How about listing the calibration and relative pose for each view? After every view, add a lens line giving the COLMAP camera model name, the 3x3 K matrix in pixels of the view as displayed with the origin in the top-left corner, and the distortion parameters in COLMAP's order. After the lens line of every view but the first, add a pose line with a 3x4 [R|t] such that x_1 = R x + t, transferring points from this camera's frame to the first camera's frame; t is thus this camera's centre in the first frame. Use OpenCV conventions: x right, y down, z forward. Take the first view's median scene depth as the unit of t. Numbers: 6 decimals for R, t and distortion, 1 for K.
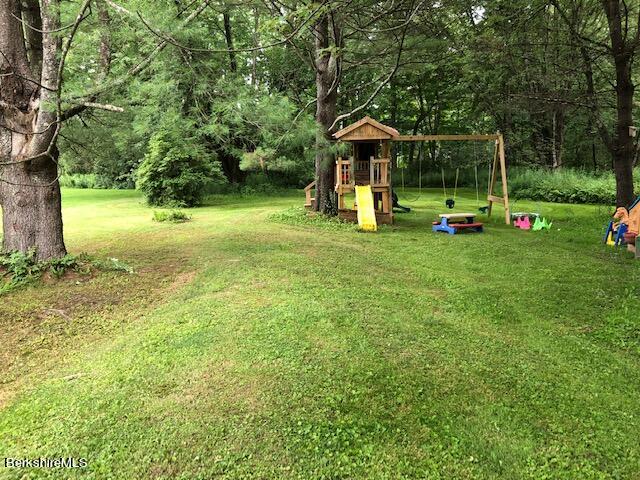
lens RADIAL K [[518.2, 0, 320.0], [0, 518.2, 240.0], [0, 0, 1]] dist [0.001893, -0.007165]
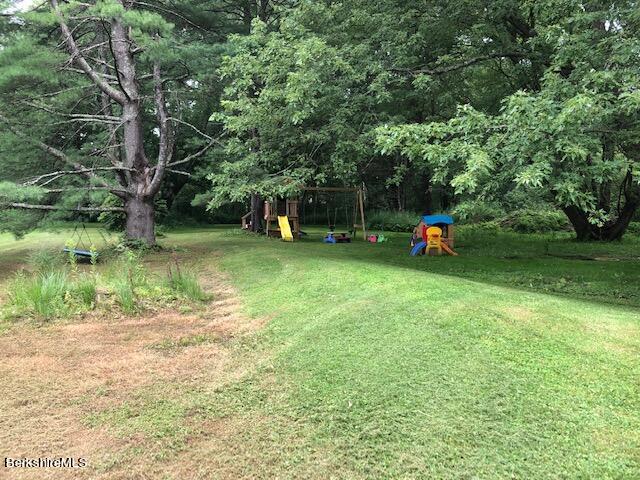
lens RADIAL K [[518.2, 0, 320.0], [0, 518.2, 240.0], [0, 0, 1]] dist [0.001893, -0.007165]
pose [[0.972069, 0.007302, 0.234582, -0.192047], [0.012579, 0.996458, -0.083142, 0.113942], [-0.234358, 0.083771, 0.968534, -0.652231]]
